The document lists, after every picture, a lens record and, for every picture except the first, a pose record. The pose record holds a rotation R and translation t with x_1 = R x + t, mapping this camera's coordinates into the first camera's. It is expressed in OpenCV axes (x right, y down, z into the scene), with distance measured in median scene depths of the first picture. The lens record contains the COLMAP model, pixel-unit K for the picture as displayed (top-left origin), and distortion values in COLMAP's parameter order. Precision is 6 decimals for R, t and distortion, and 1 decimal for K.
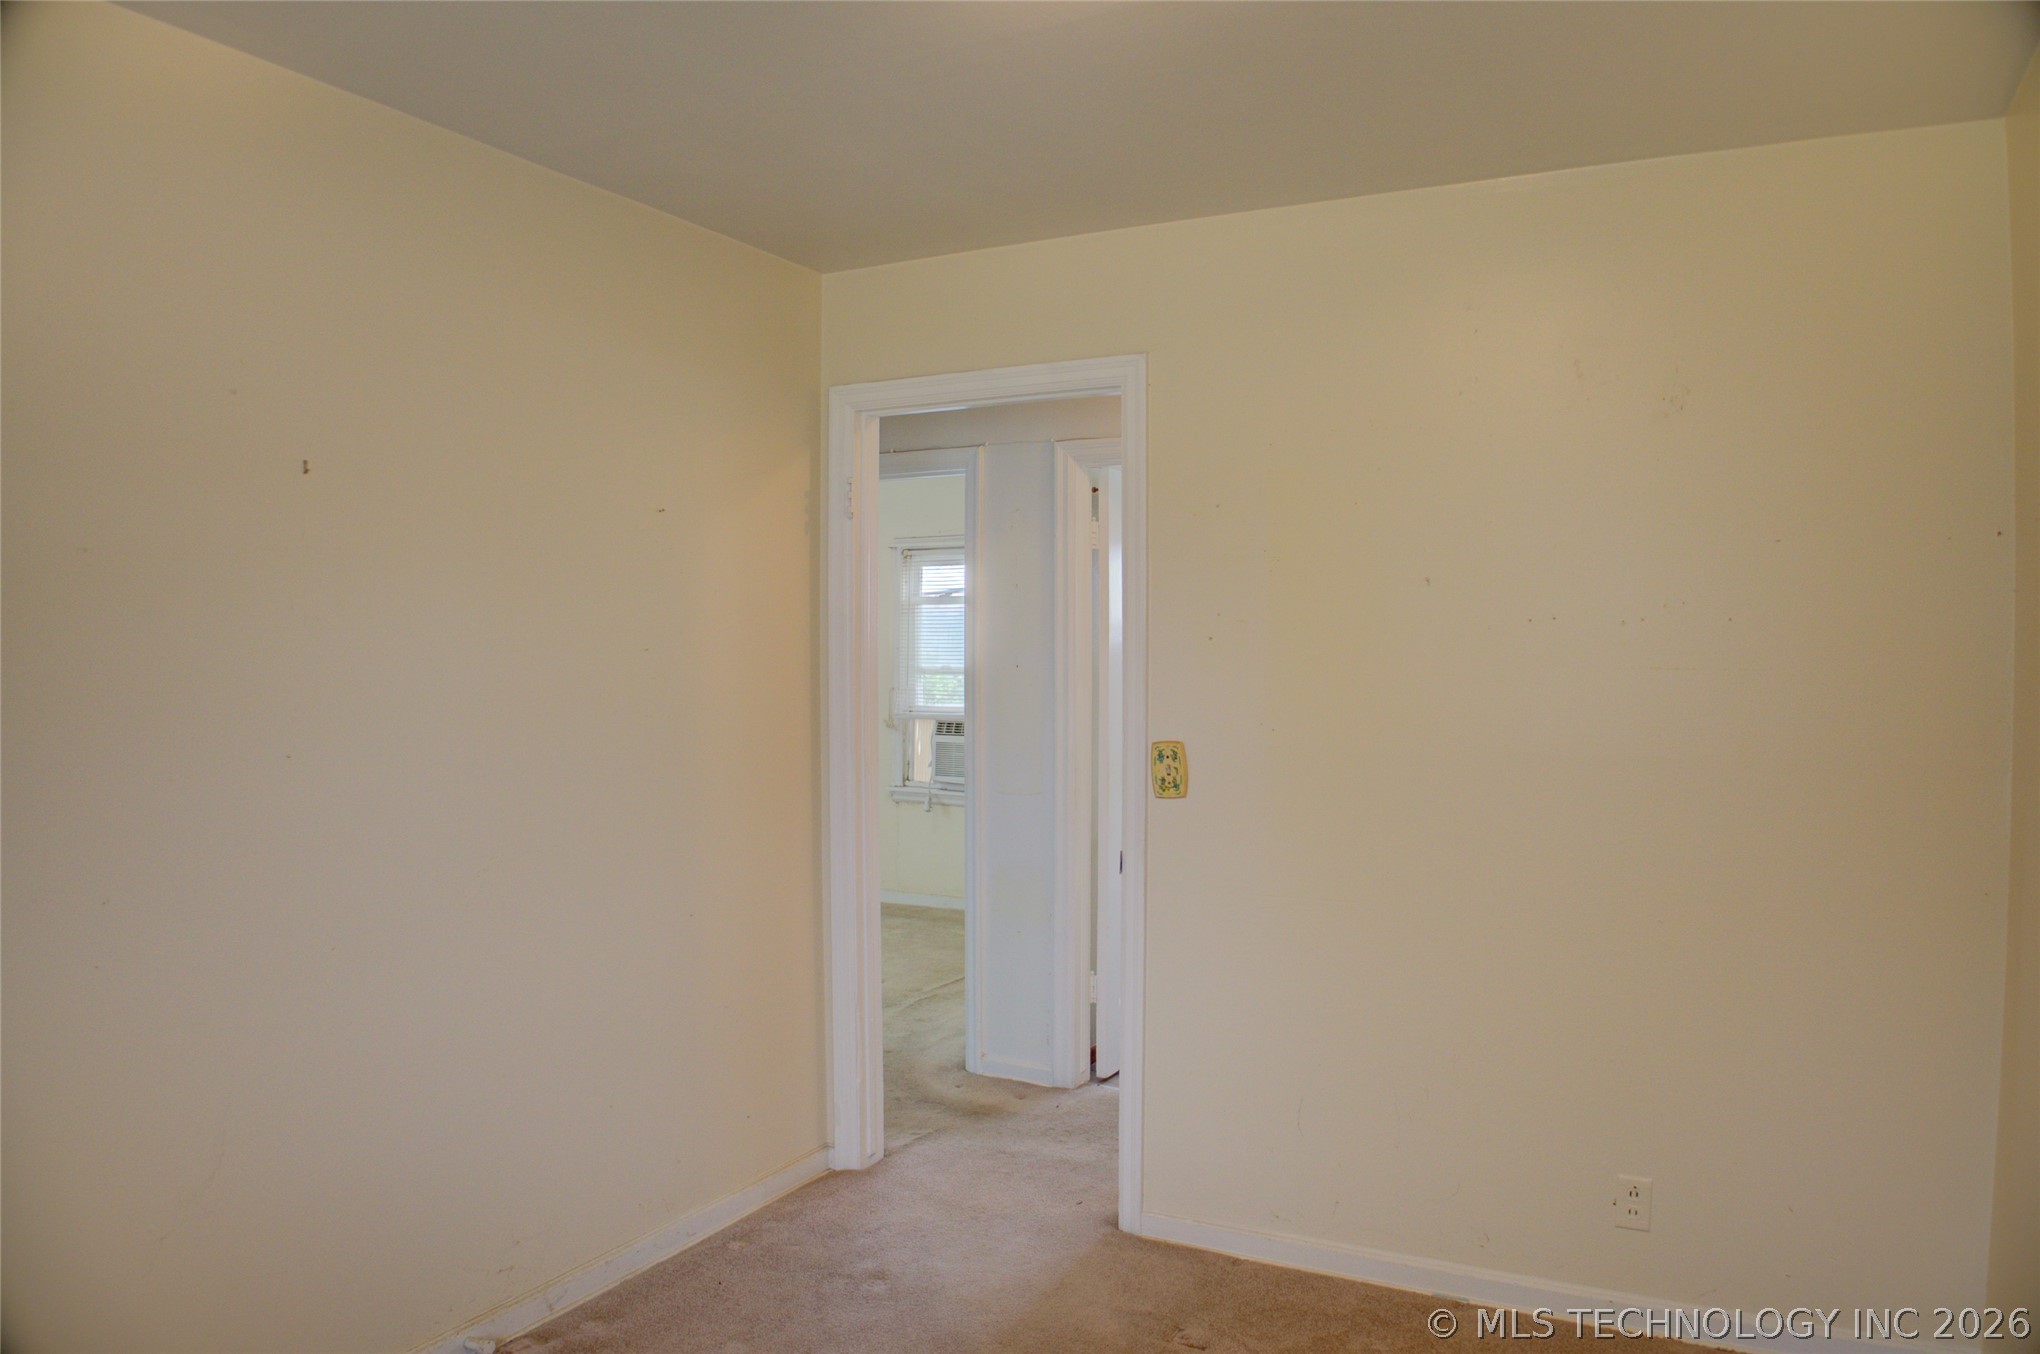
lens RADIAL K [[1396.0, 0, 1027.0], [0, 1396.0, 674.2], [0, 0, 1]] dist [-0.169162, 0.097491]
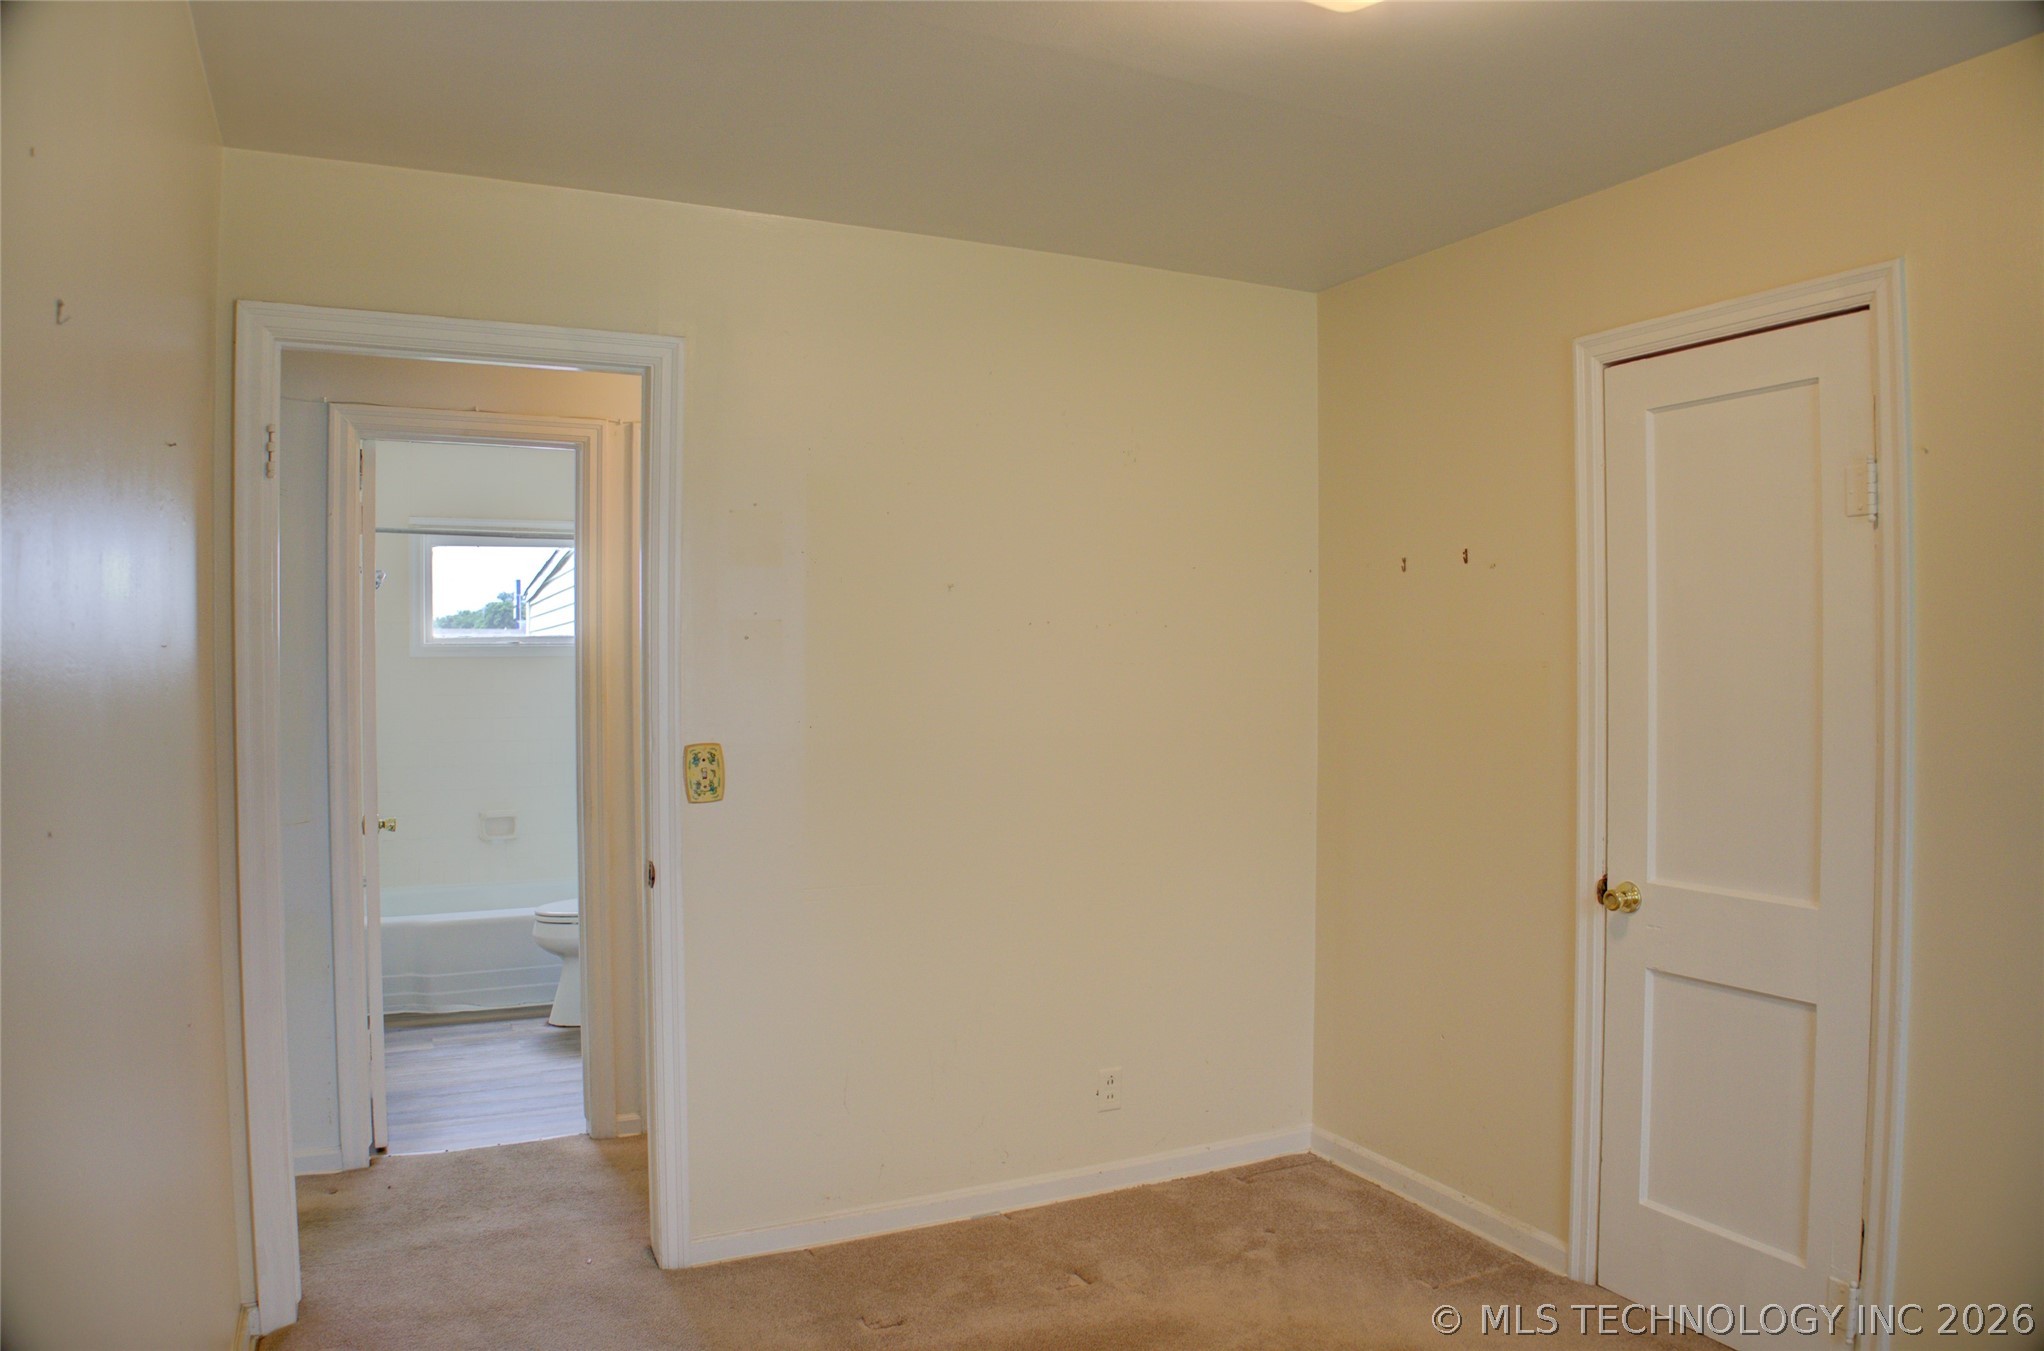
lens RADIAL K [[1398.7, 0, 1029.0], [0, 1398.7, 672.7], [0, 0, 1]] dist [-0.169162, 0.097491]
pose [[0.576552, -0.012018, 0.816972, -0.550914], [0.015663, 0.999871, 0.003655, -0.000815], [-0.816911, 0.010689, 0.576665, 0.263400]]
